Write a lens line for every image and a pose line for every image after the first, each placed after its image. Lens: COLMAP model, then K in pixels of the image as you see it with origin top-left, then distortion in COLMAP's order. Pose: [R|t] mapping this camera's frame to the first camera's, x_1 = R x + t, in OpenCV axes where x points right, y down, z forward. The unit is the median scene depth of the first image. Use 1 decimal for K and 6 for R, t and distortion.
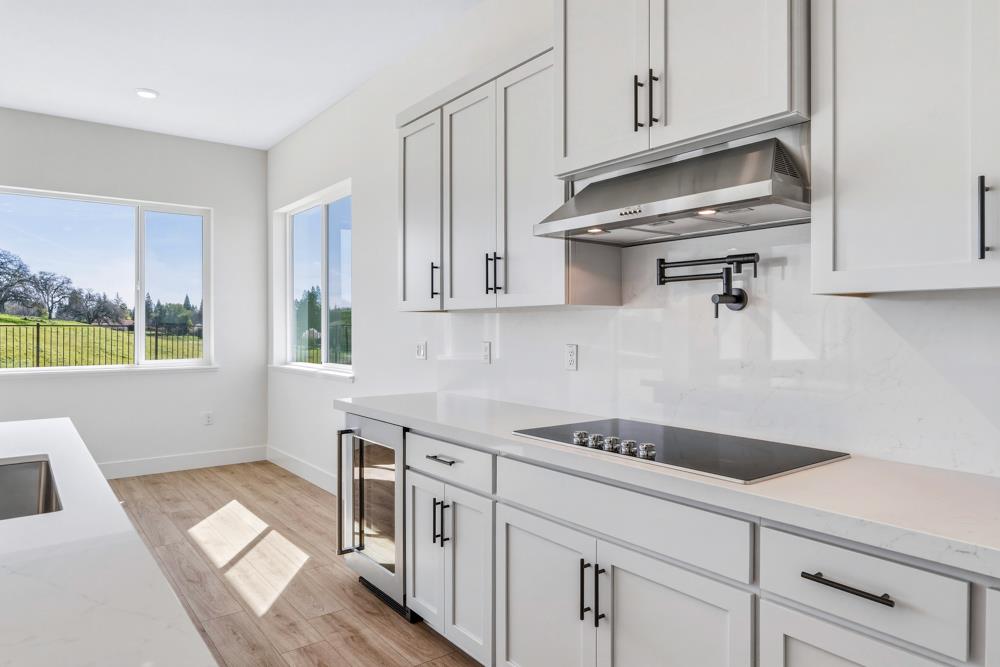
lens RADIAL K [[638.1, 0, 505.6], [0, 638.1, 325.0], [0, 0, 1]] dist [0.008222, 0.000369]
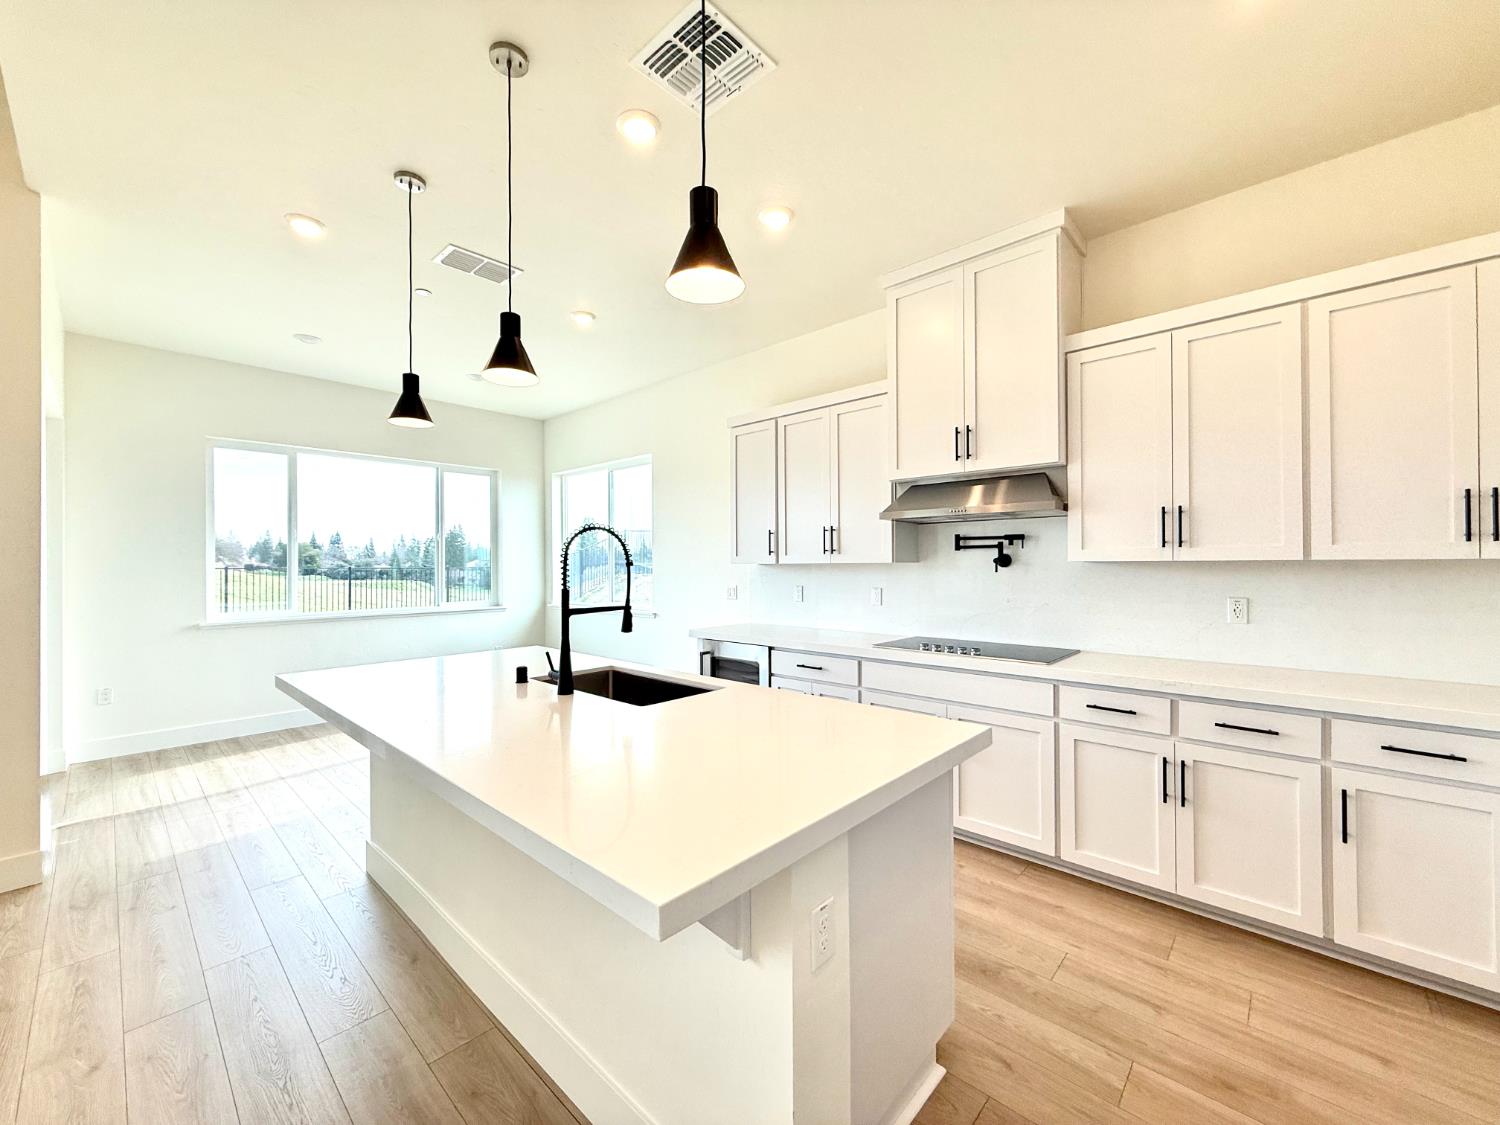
lens RADIAL K [[602.1, 0, 747.3], [0, 602.1, 562.5], [0, 0, 1]] dist [0.002924, -0.000245]
pose [[0.986732, -0.003975, 0.162309, -0.532026], [0.004040, 0.999992, -0.000071, -0.037614], [-0.162307, 0.000726, 0.986740, -0.410734]]
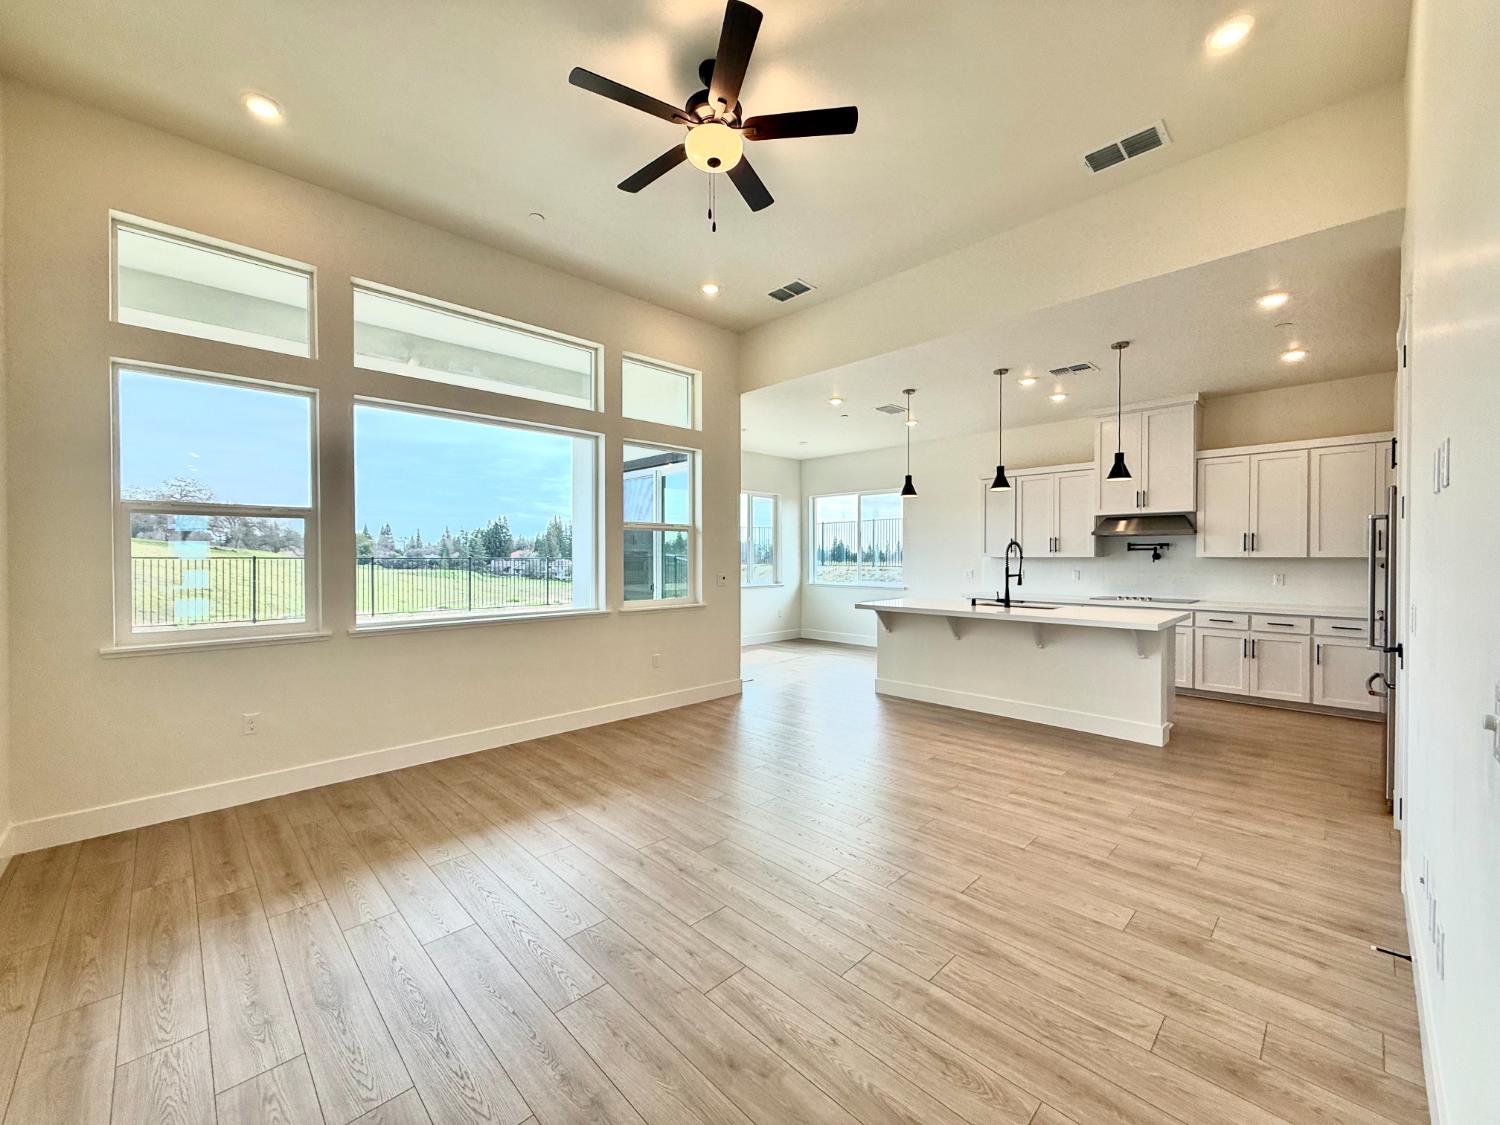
lens RADIAL K [[602.1, 0, 748.3], [0, 602.1, 563.6], [0, 0, 1]] dist [0.002924, -0.000245]
pose [[0.993976, -0.000422, 0.109596, -1.987658], [-0.001224, 0.999888, 0.014943, -0.047178], [-0.109590, -0.014987, 0.993864, -1.766451]]
